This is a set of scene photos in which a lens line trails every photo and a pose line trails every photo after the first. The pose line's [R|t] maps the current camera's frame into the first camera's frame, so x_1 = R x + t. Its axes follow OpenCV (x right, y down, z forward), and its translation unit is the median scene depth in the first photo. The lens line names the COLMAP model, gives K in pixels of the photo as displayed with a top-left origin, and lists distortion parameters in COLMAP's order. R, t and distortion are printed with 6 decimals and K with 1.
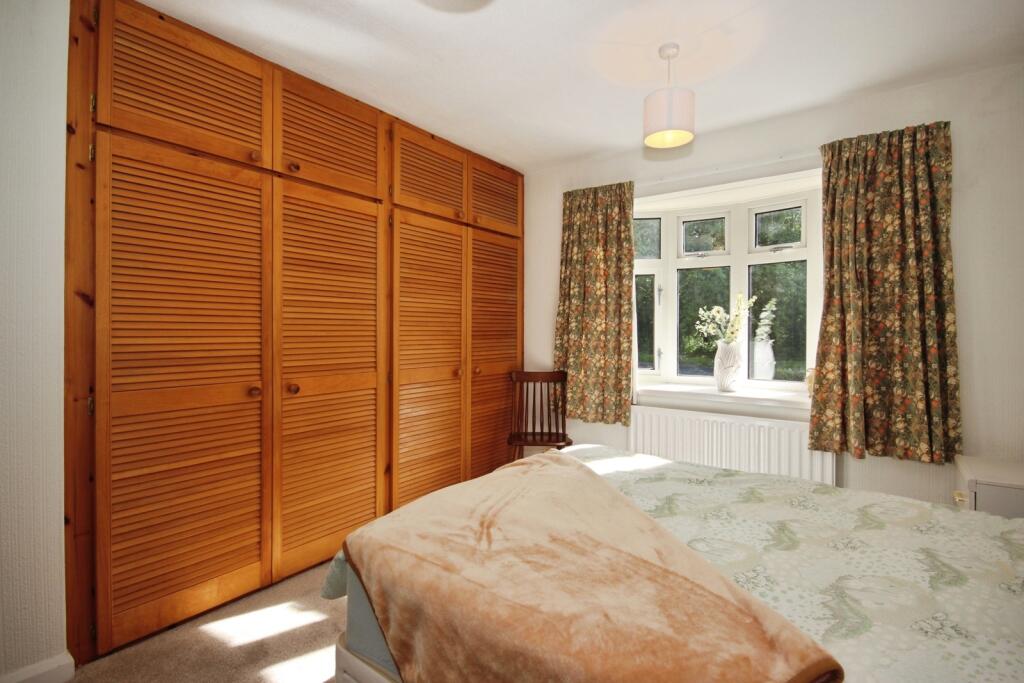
lens RADIAL K [[479.2, 0, 512.6], [0, 479.2, 337.3], [0, 0, 1]] dist [0.000438, -0.004085]
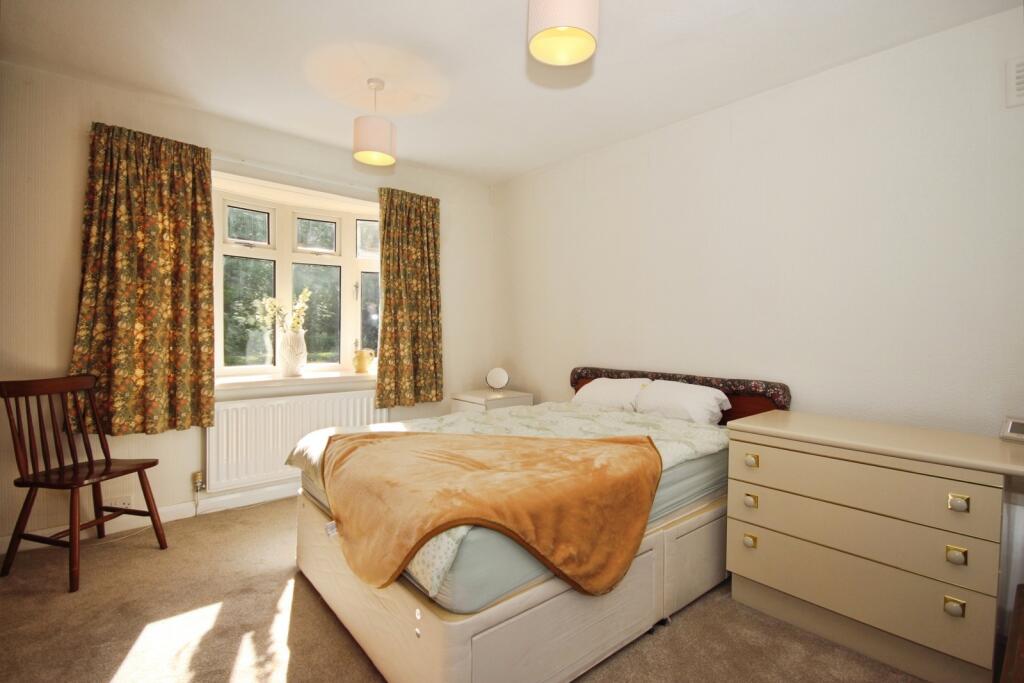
lens RADIAL K [[479.2, 0, 513.0], [0, 479.2, 337.8], [0, 0, 1]] dist [0.000438, -0.004085]
pose [[0.214833, -0.024693, 0.976339, -0.498923], [-0.004497, 0.999645, 0.026272, -0.004772], [-0.976641, -0.010035, 0.214645, 0.261291]]
